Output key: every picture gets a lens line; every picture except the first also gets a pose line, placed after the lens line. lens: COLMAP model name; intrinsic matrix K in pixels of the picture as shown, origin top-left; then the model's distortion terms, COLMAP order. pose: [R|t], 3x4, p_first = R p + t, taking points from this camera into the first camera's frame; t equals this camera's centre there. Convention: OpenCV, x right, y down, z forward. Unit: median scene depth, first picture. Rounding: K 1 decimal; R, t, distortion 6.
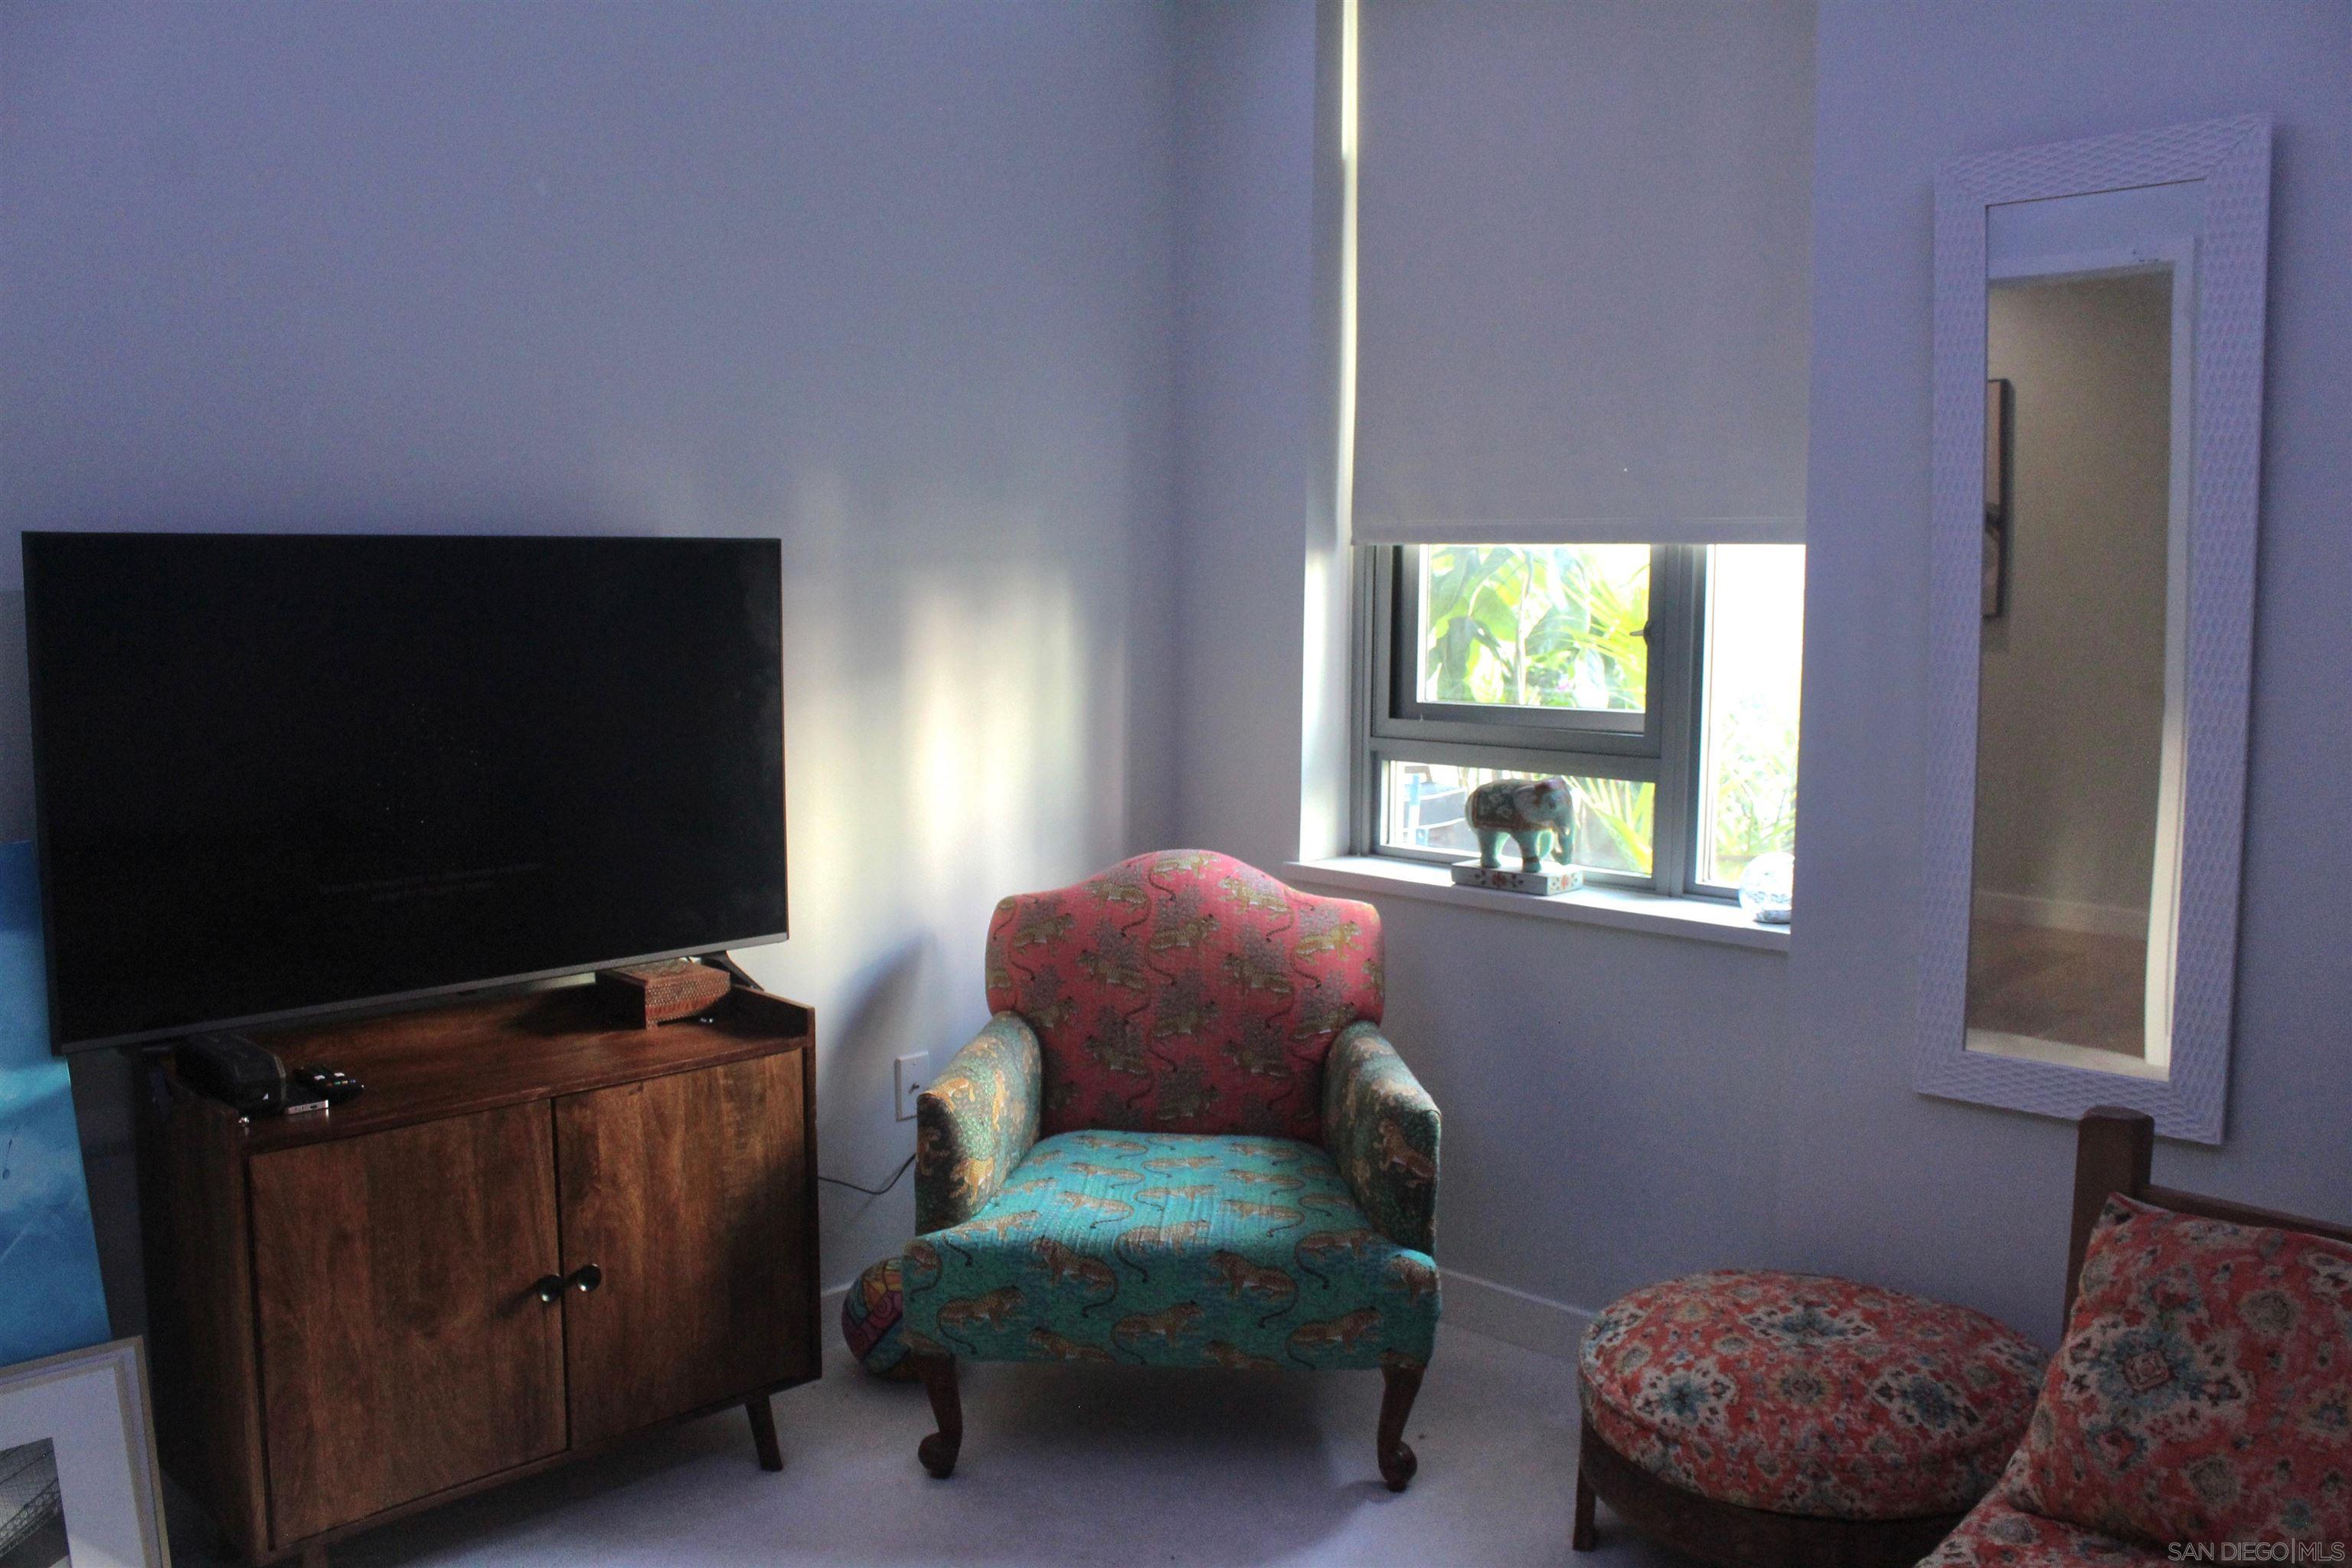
lens RADIAL K [[1953.5, 0, 1176.0], [0, 1953.5, 784.0], [0, 0, 1]] dist [-0.173479, 0.155318]
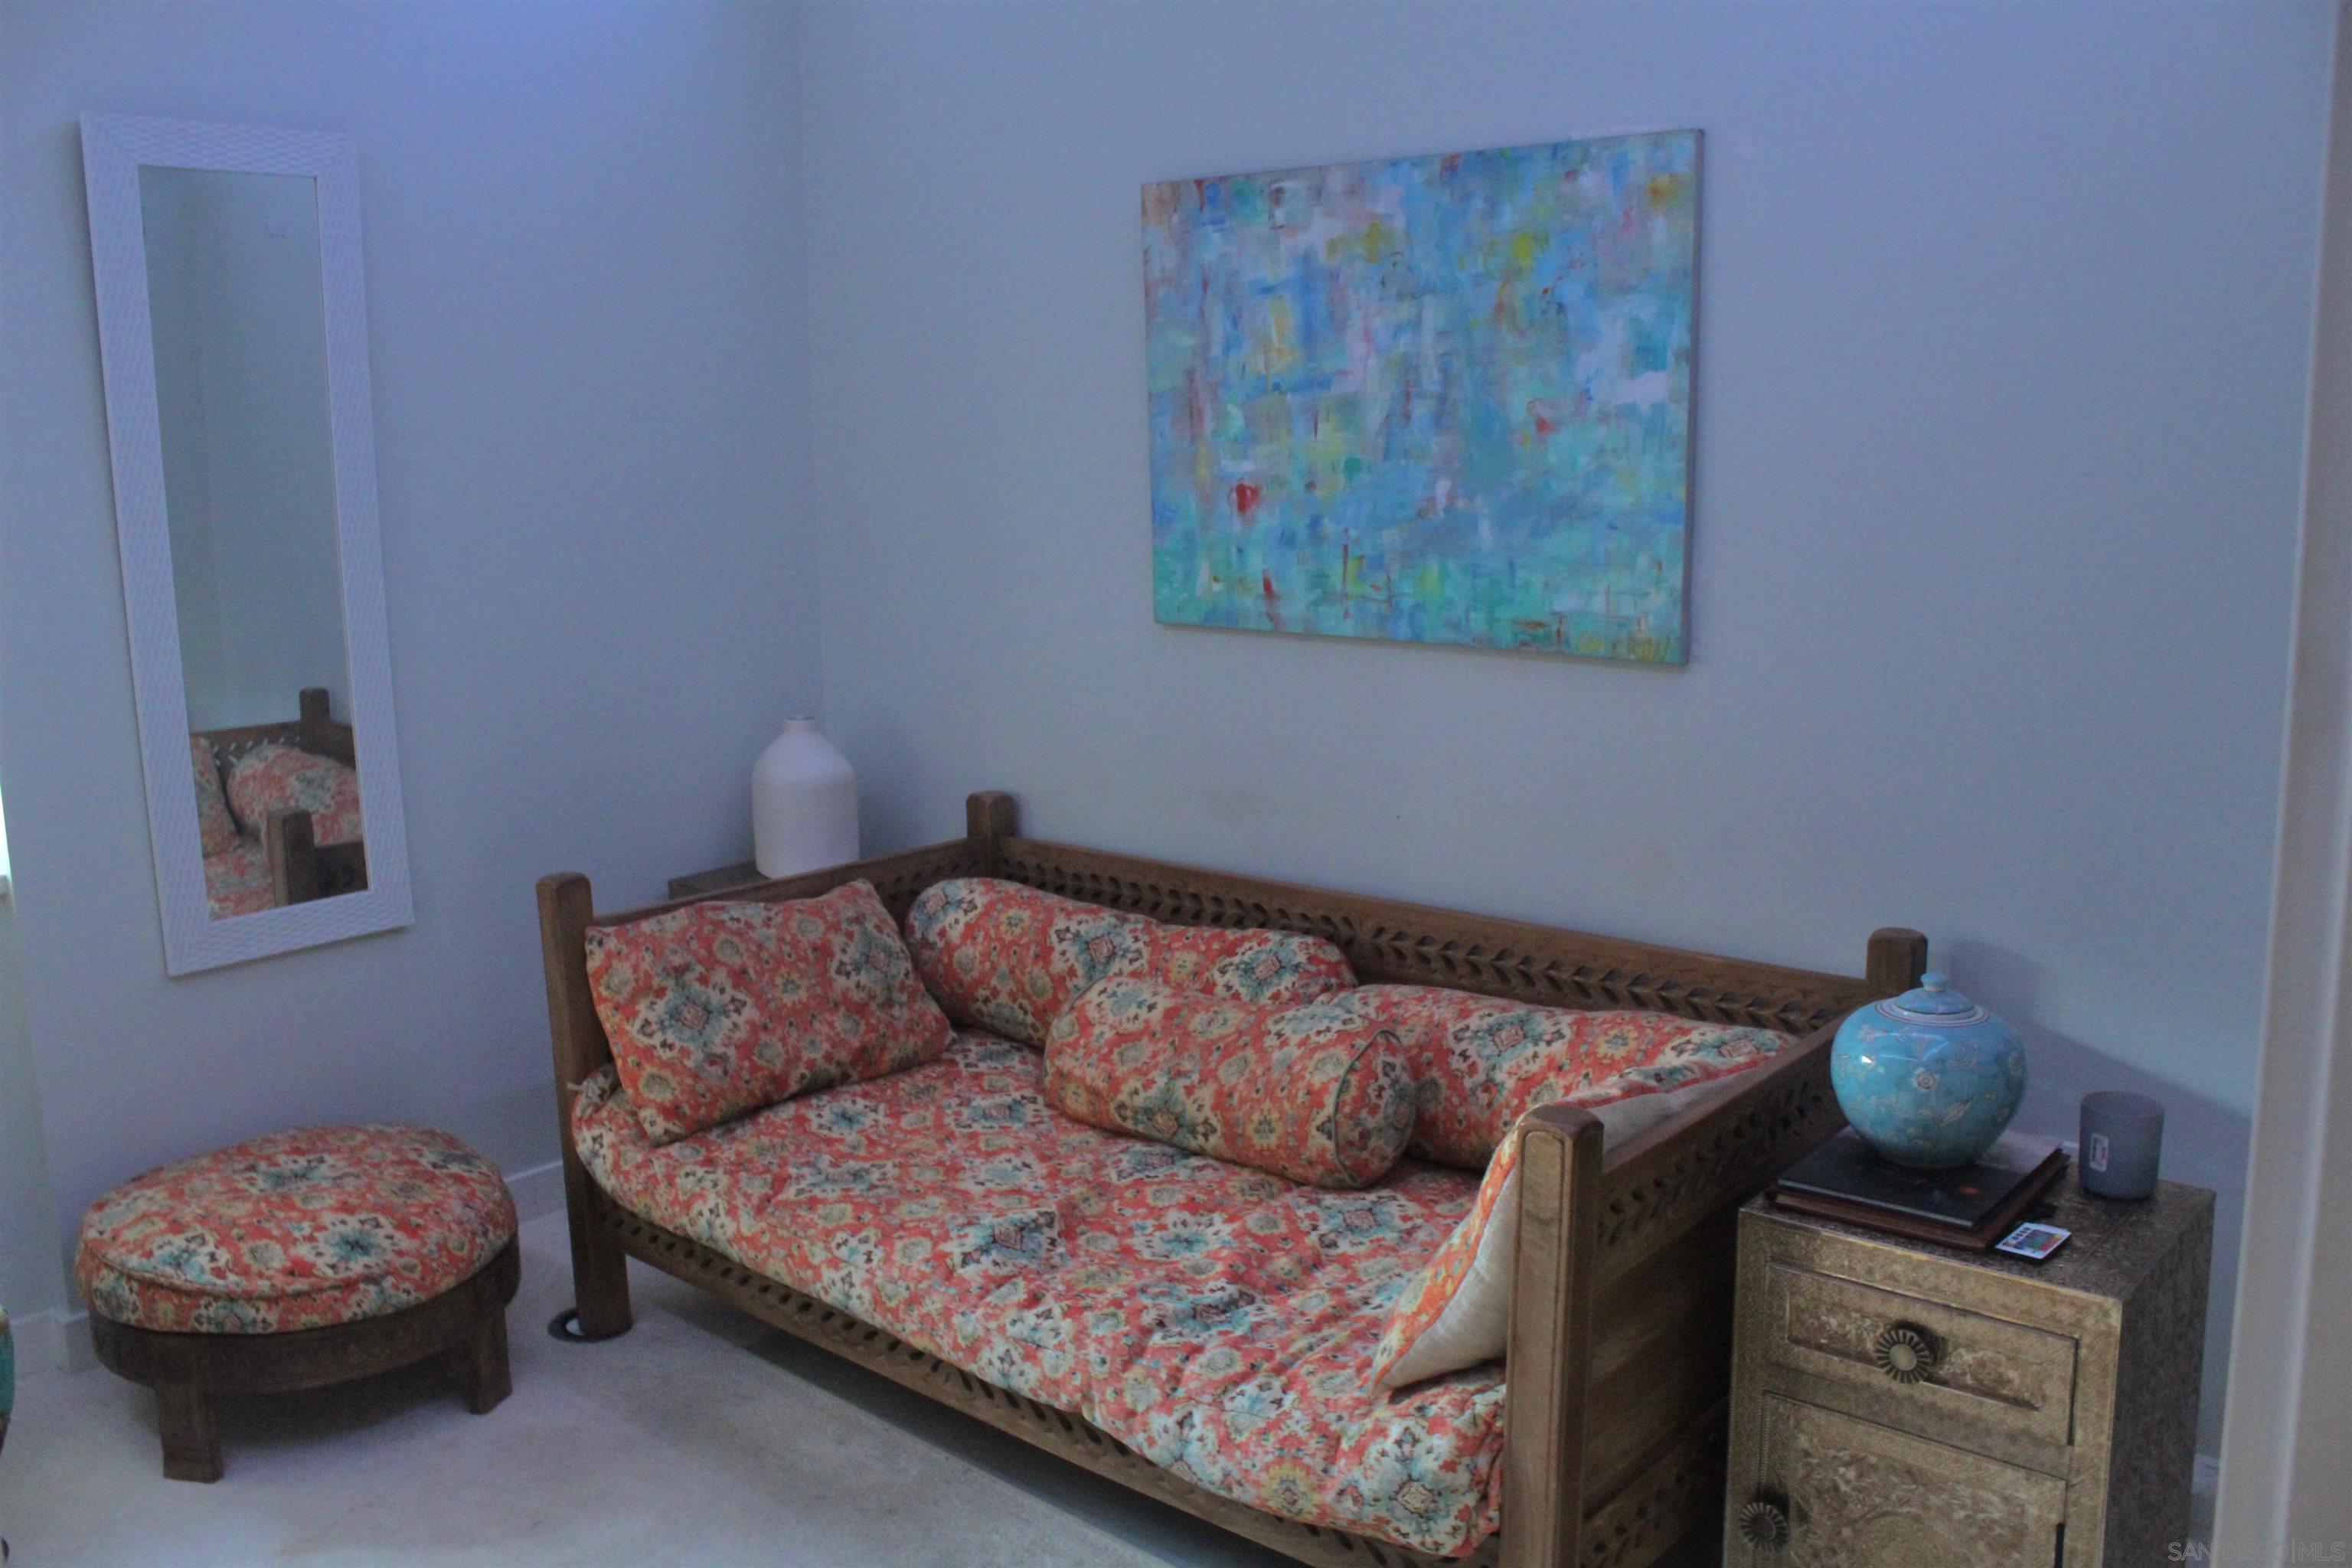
lens RADIAL K [[1953.5, 0, 1176.0], [0, 1953.5, 784.0], [0, 0, 1]] dist [-0.173479, 0.155318]
pose [[-0.082503, -0.163054, 0.983162, -0.967994], [0.124117, 0.977163, 0.172475, -0.083078], [-0.988832, 0.136257, -0.060381, 0.668247]]
